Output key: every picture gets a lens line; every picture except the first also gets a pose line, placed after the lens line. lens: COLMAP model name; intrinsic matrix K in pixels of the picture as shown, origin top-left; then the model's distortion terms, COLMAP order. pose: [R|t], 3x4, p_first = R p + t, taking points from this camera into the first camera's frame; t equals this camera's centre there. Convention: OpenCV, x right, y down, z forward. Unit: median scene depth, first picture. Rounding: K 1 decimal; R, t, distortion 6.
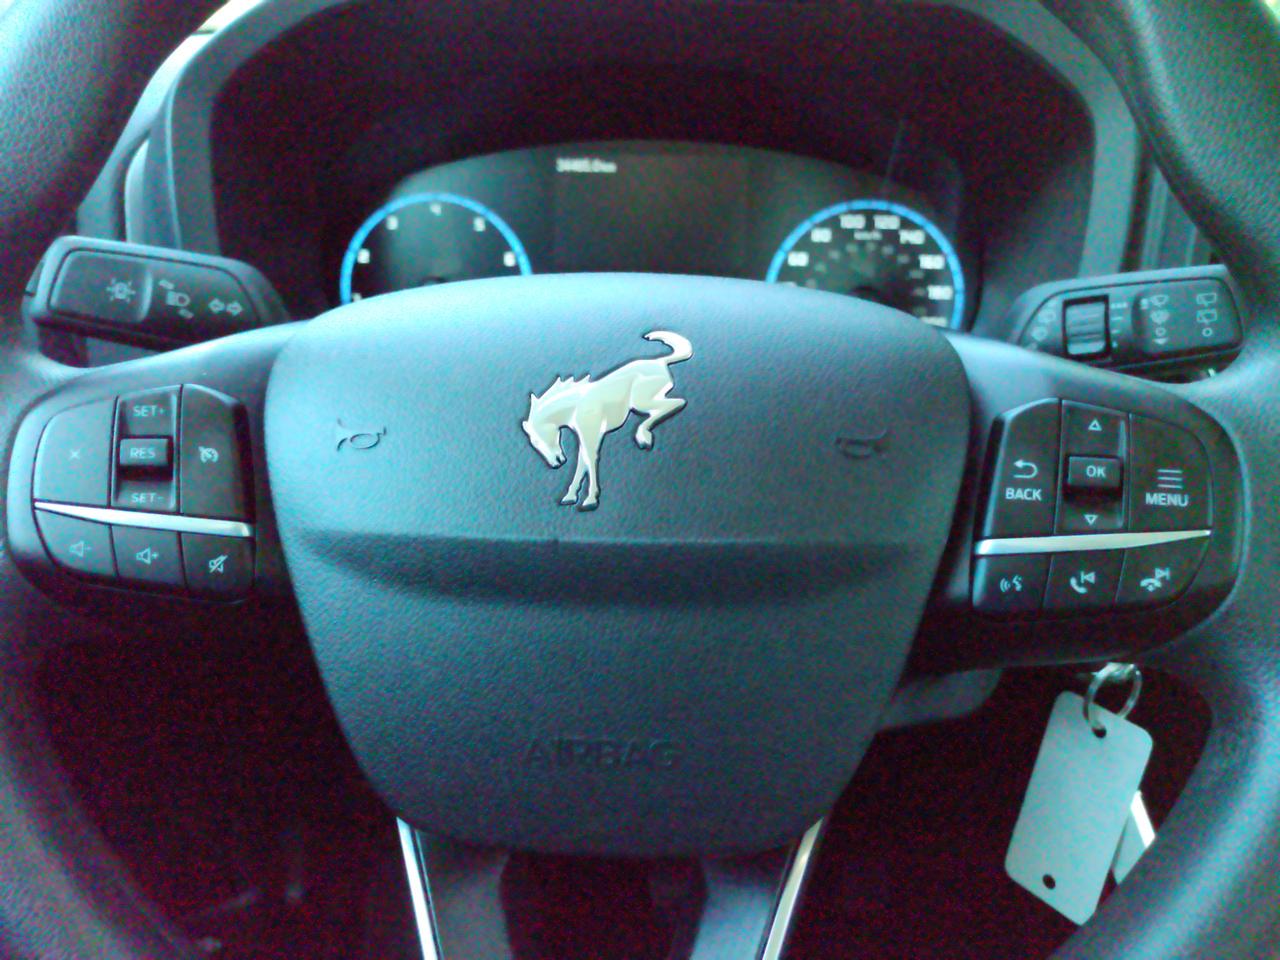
lens RADIAL K [[970.7, 0, 628.8], [0, 970.7, 485.0], [0, 0, 1]] dist [0.010637, 0.000138]
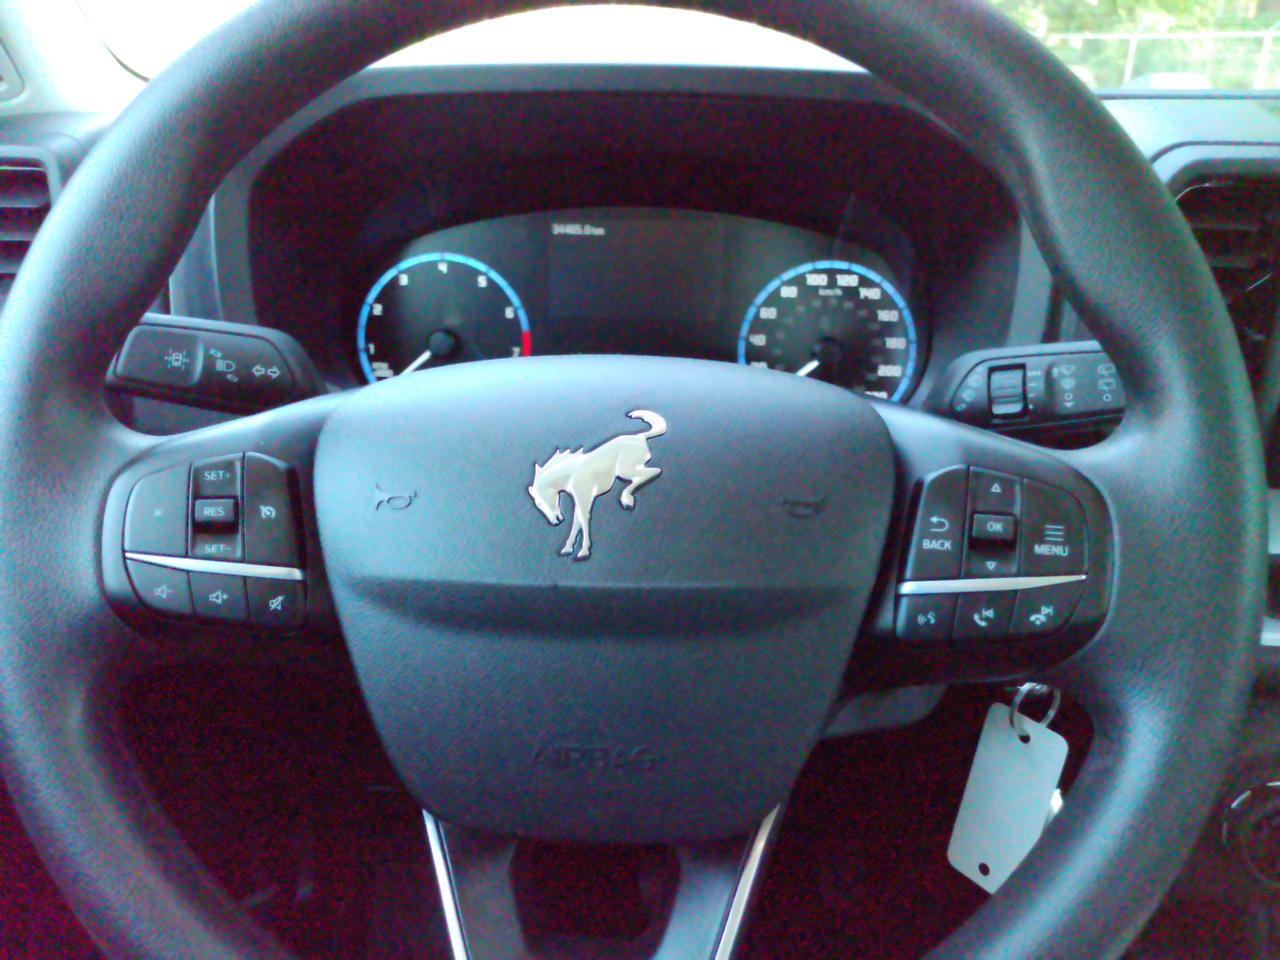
lens RADIAL K [[986.1, 0, 626.0], [0, 986.1, 478.1], [0, 0, 1]] dist [0.027569, -0.014836]
pose [[0.999980, -0.002638, 0.005827, 0.006236], [0.002672, 0.999979, -0.005895, -0.065736], [-0.005811, 0.005911, 0.999966, -0.236145]]
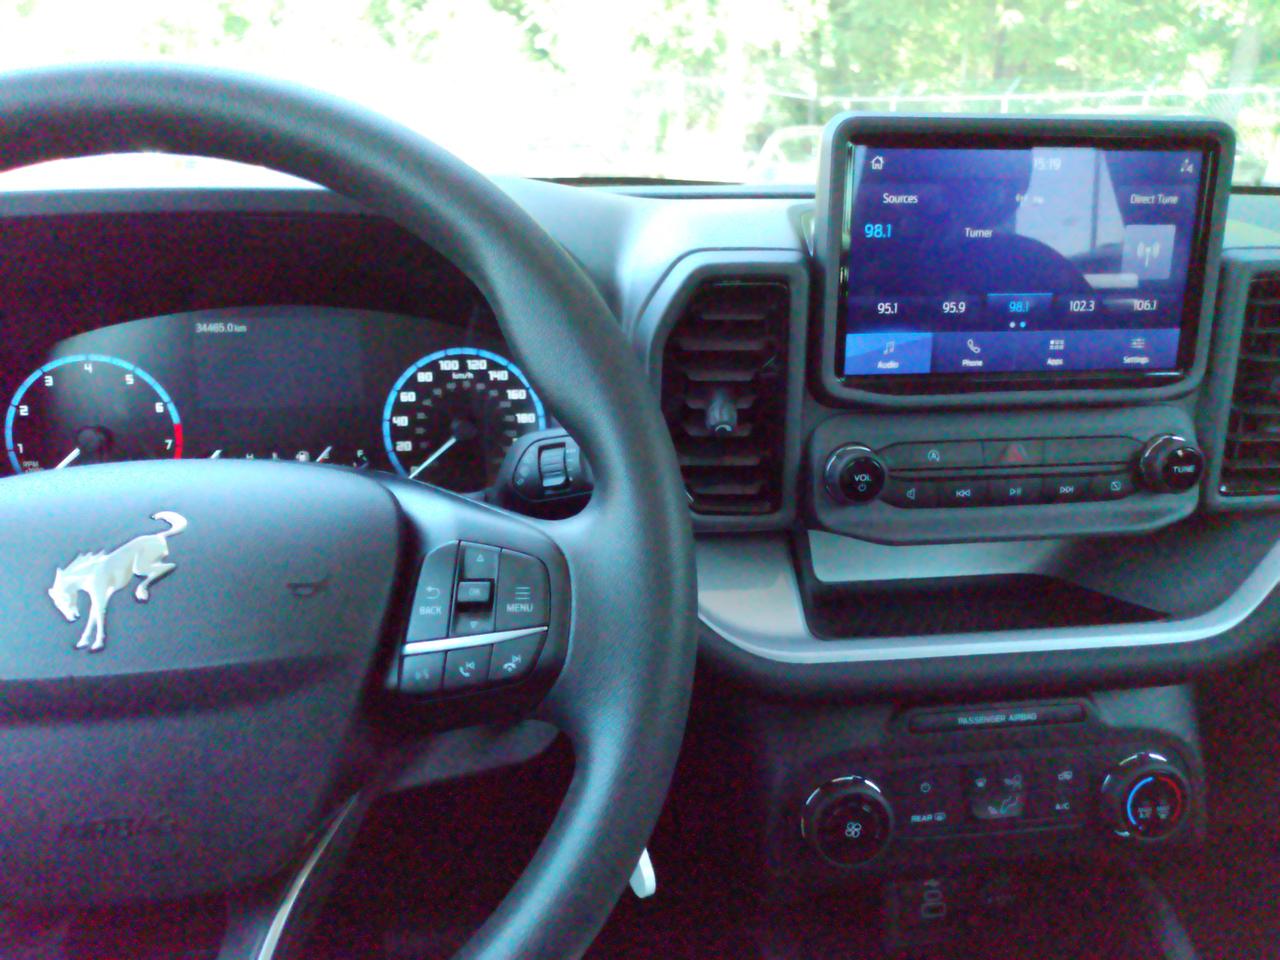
lens RADIAL K [[988.6, 0, 639.1], [0, 988.6, 493.7], [0, 0, 1]] dist [0.034396, -0.003031]
pose [[0.987495, -0.065724, 0.143296, 0.494384], [0.070808, 0.997018, -0.030668, -0.092743], [-0.140853, 0.040431, 0.989205, -0.488523]]
